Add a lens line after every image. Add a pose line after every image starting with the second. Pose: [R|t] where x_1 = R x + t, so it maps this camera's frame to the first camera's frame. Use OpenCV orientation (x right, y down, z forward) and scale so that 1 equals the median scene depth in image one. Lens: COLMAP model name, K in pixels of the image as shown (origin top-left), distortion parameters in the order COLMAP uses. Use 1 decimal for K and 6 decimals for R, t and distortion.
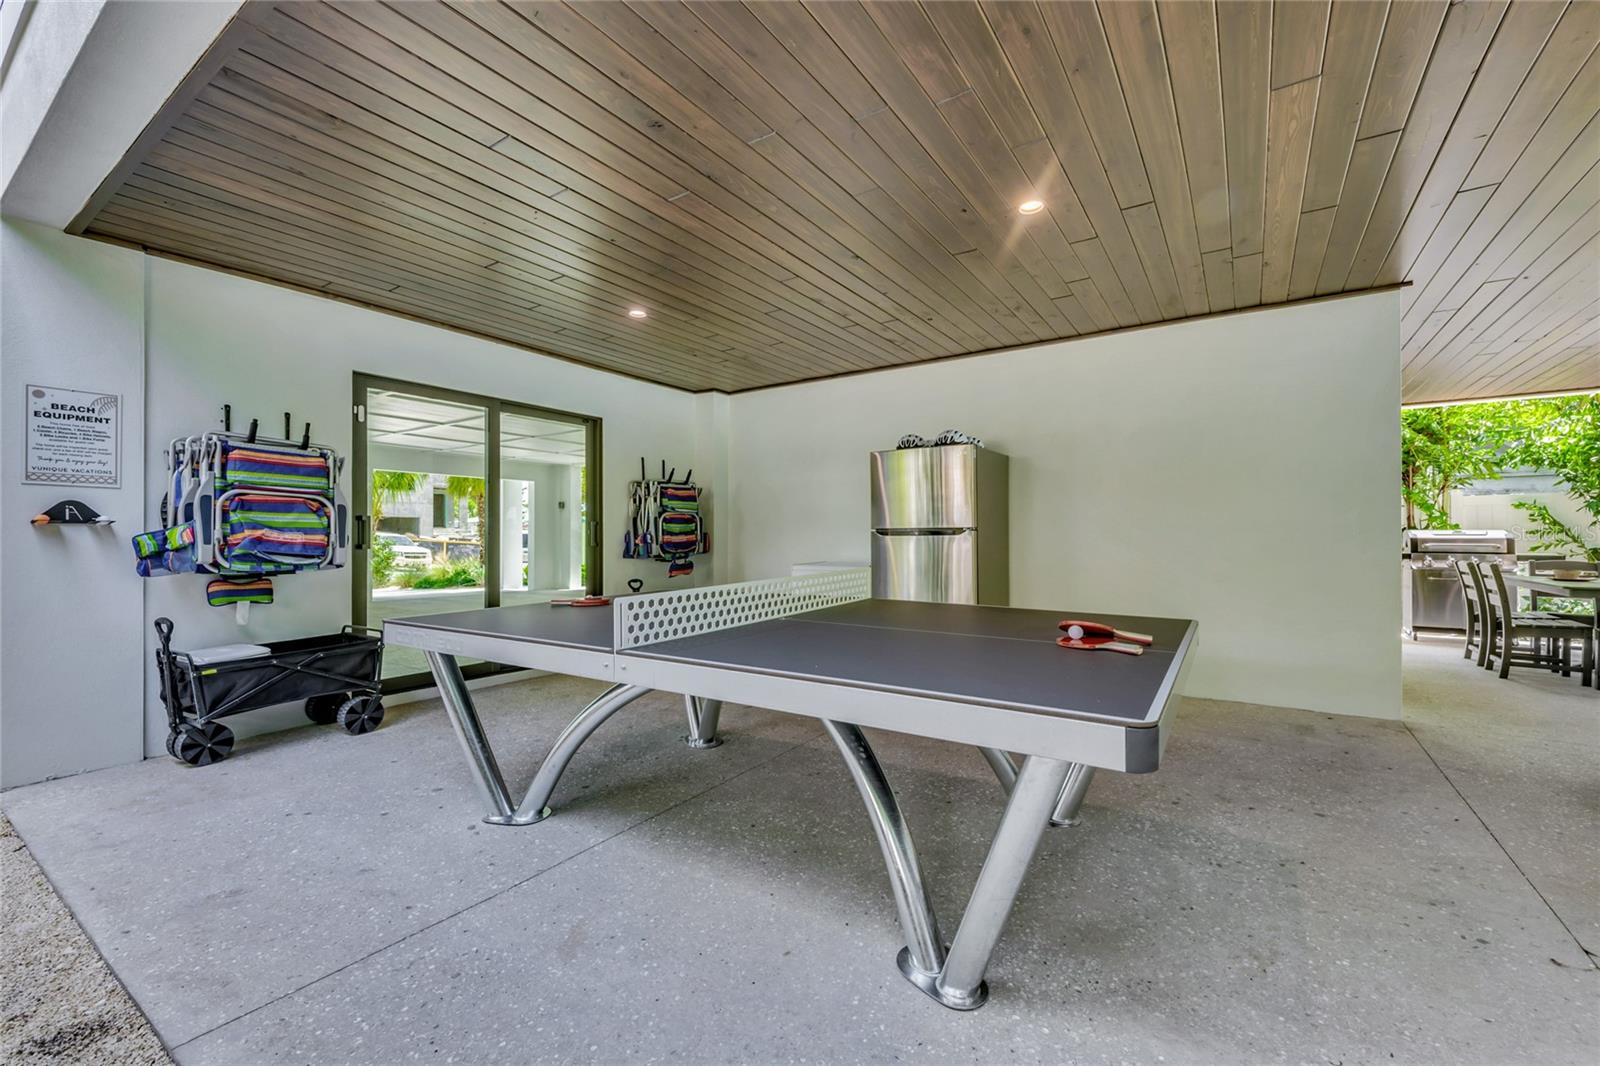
lens RADIAL K [[656.0, 0, 804.6], [0, 656.0, 535.3], [0, 0, 1]] dist [0.025206, 0.000170]
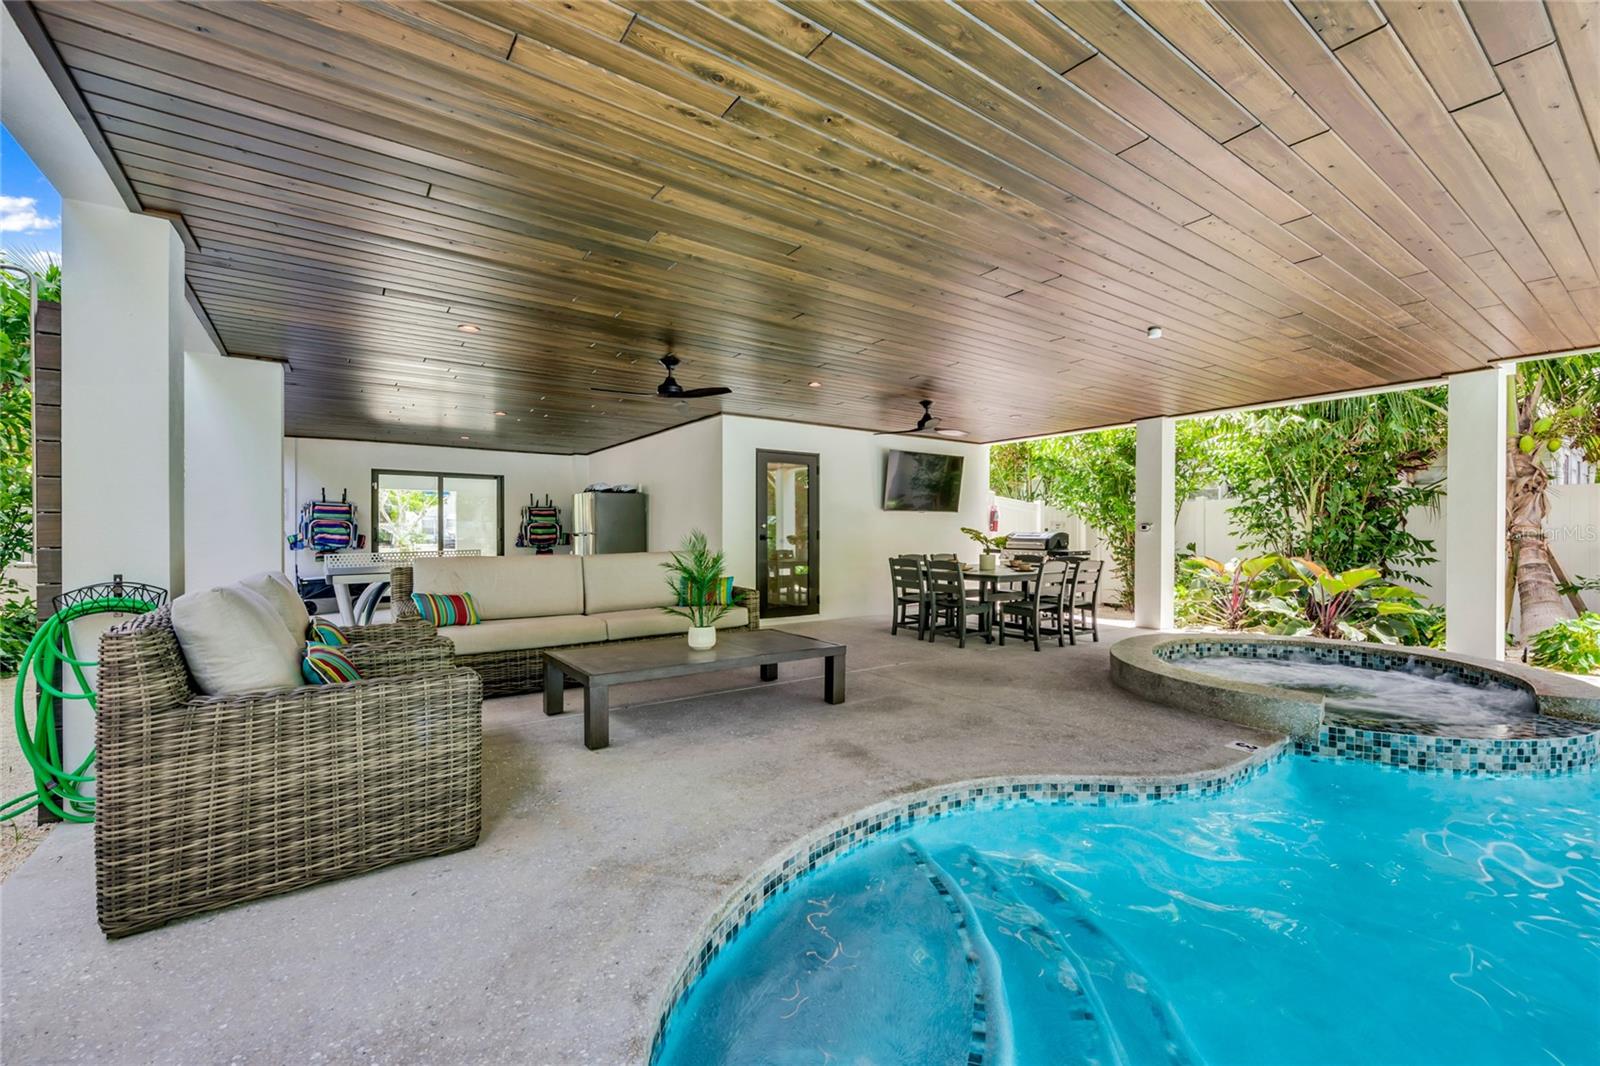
lens RADIAL K [[656.0, 0, 791.5], [0, 656.0, 535.1], [0, 0, 1]] dist [0.025206, 0.000170]
pose [[0.937570, -0.001578, -0.347792, 1.590979], [0.003934, 0.999974, 0.006066, -0.010838], [0.347773, -0.007055, 0.937552, -0.737790]]
